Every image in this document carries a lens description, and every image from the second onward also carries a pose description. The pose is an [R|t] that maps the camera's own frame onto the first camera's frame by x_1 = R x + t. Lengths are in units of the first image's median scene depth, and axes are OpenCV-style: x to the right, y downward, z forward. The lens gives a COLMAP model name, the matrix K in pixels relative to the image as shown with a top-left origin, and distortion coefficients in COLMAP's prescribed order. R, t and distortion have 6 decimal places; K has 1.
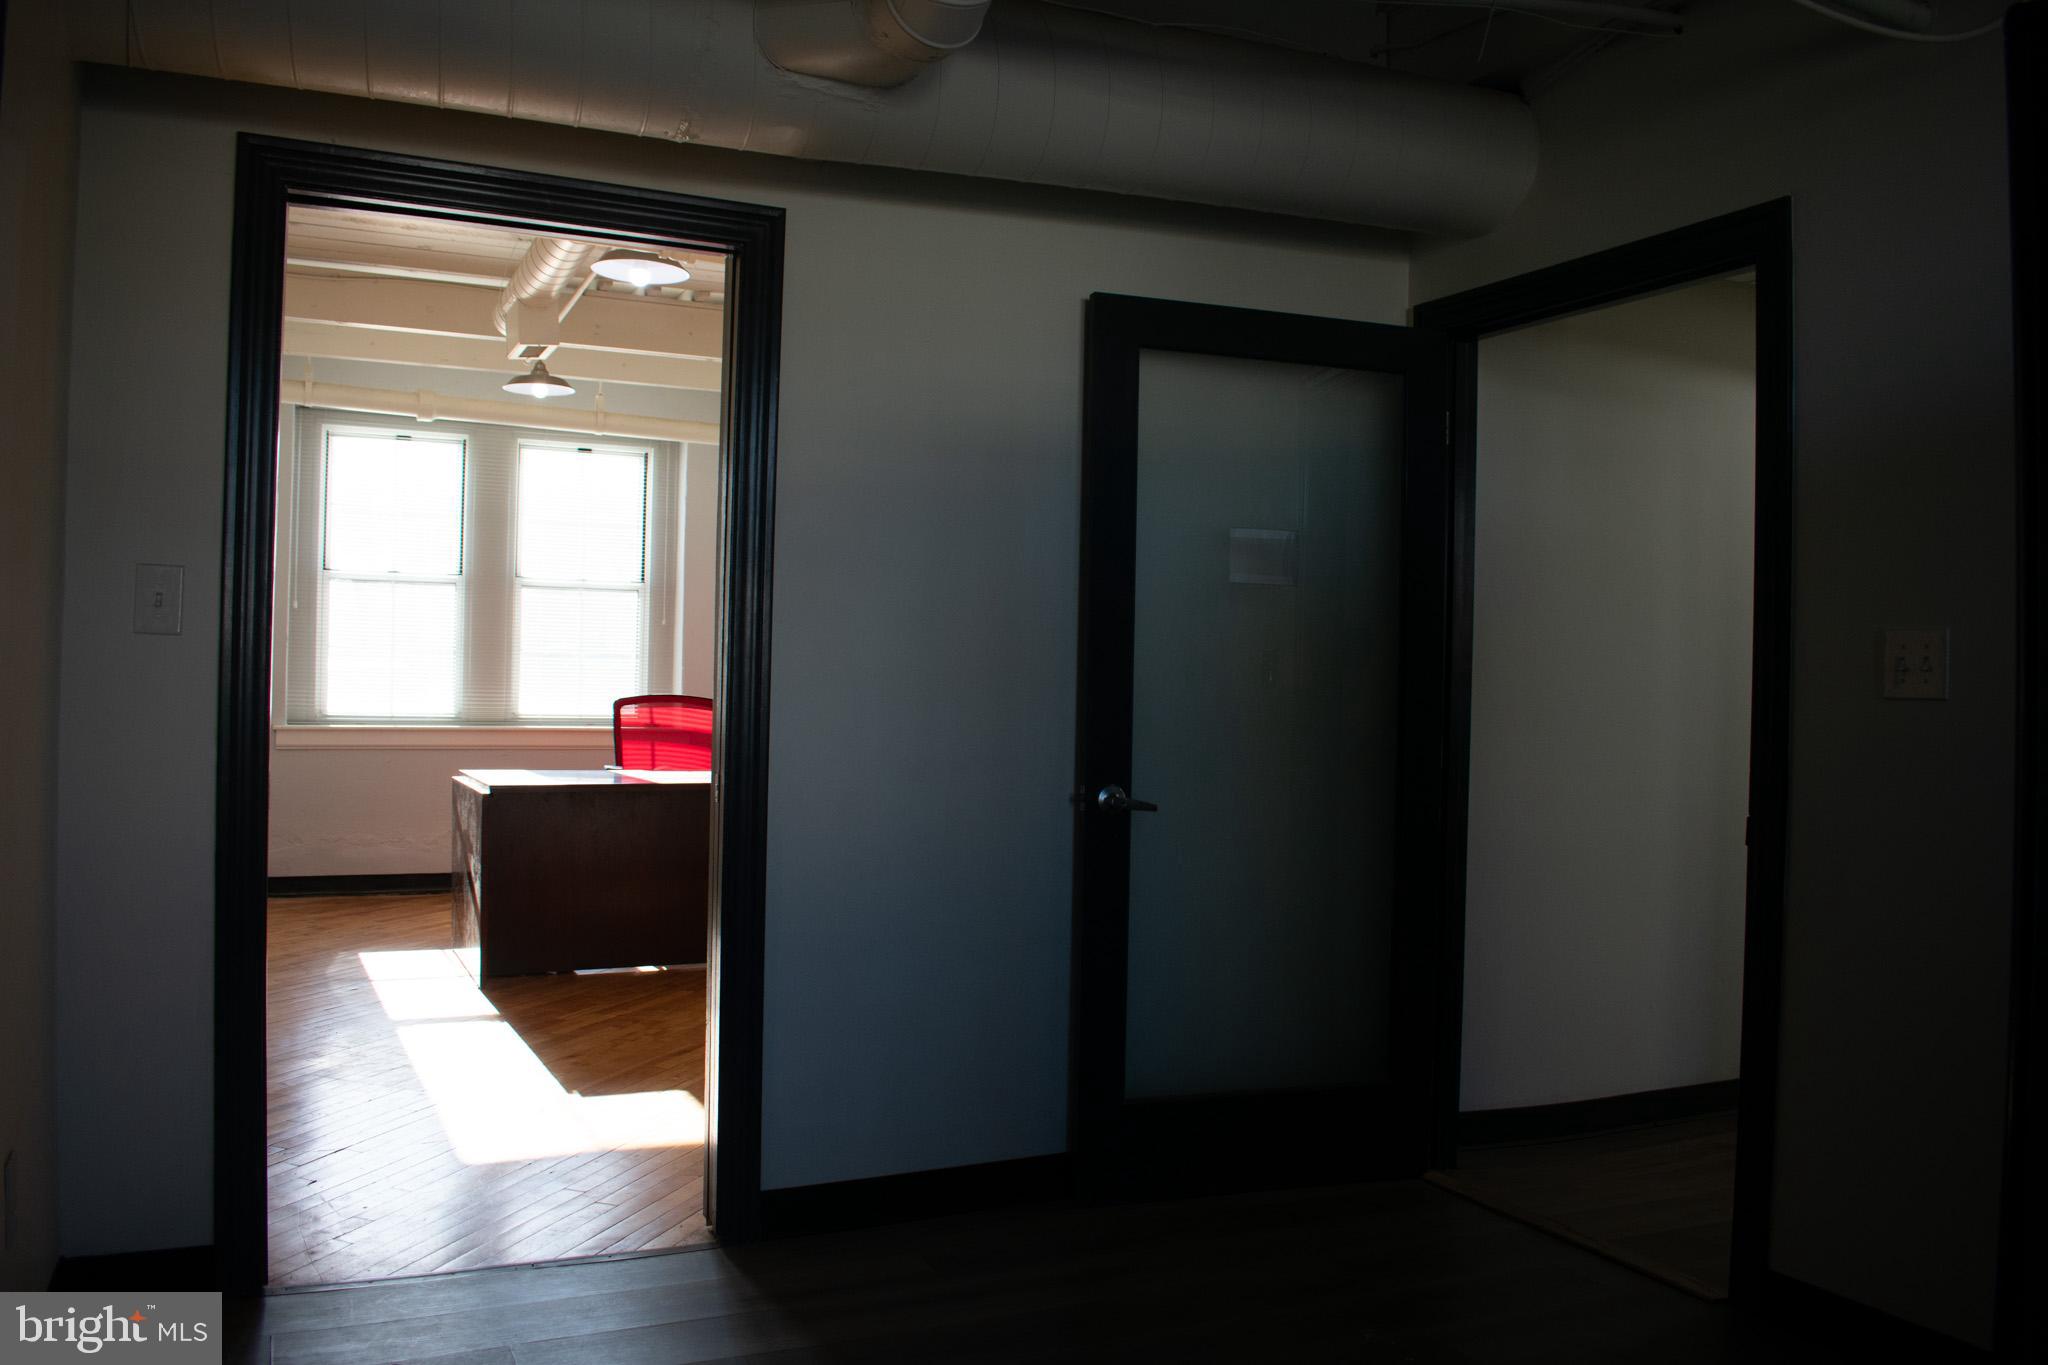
lens RADIAL K [[1578.5, 0, 1024.0], [0, 1578.5, 682.5], [0, 0, 1]] dist [-0.083286, -0.002783]
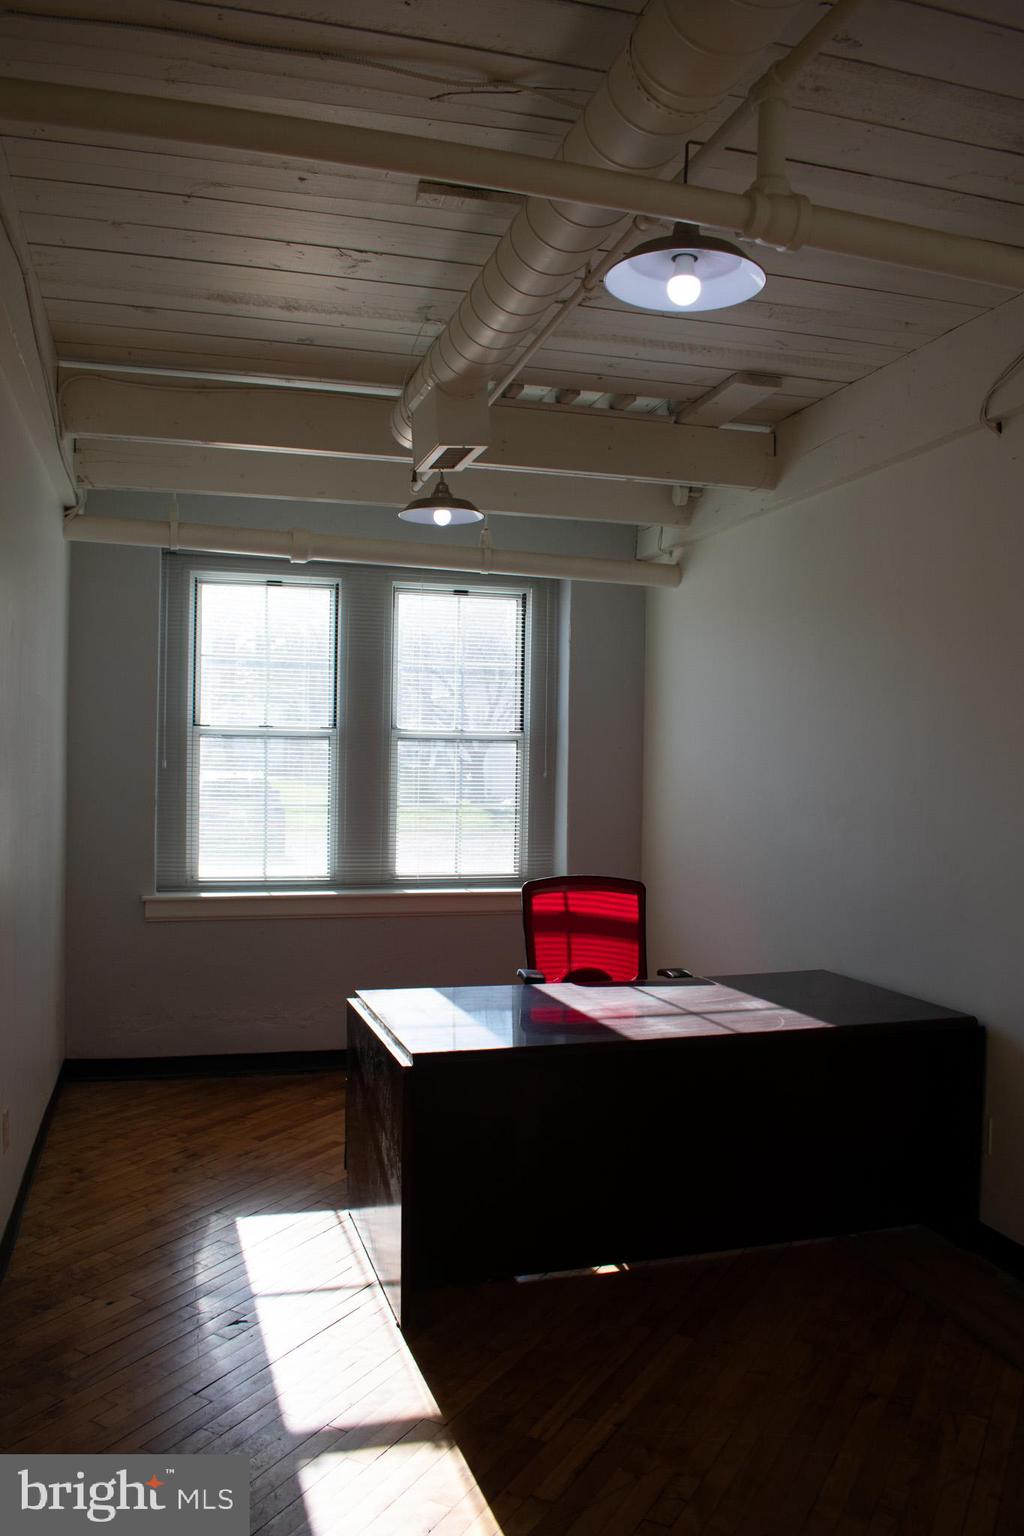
lens RADIAL K [[1183.9, 0, 512.0], [0, 1183.9, 768.0], [0, 0, 1]] dist [-0.083286, -0.002783]
pose [[0.986249, -0.006318, -0.165144, -0.149039], [0.006416, 0.999979, 0.000060, -0.047644], [0.165140, -0.001119, 0.986270, 0.341020]]
